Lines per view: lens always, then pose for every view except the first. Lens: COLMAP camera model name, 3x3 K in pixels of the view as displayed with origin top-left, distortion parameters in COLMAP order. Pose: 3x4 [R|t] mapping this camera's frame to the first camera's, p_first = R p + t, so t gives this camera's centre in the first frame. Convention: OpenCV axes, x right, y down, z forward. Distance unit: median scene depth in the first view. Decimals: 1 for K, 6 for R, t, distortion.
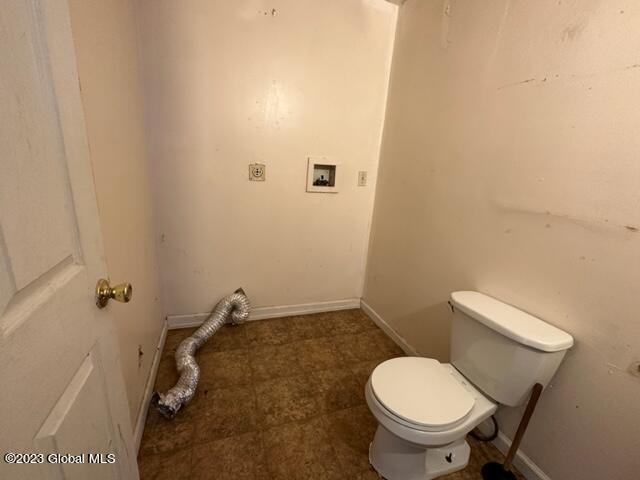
lens RADIAL K [[276.0, 0, 320.0], [0, 276.0, 240.0], [0, 0, 1]] dist [-0.000888, -0.000097]
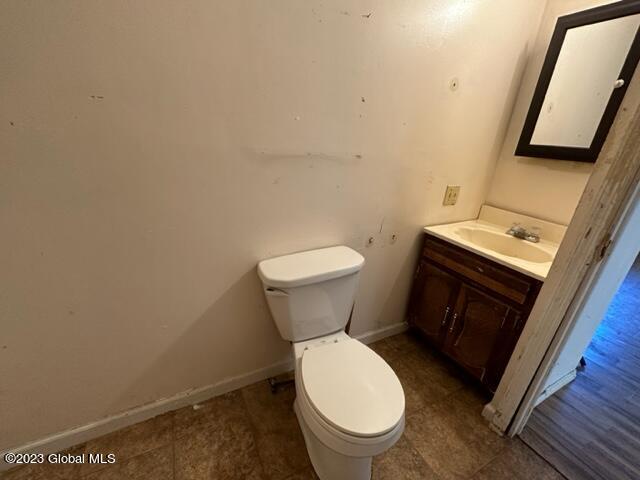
lens RADIAL K [[276.0, 0, 320.0], [0, 276.0, 240.0], [0, 0, 1]] dist [-0.000888, -0.000097]
pose [[-0.103358, -0.431246, 0.896295, -0.203601], [0.203106, 0.872983, 0.443451, -0.237999], [-0.973686, 0.227878, -0.002641, 0.934671]]
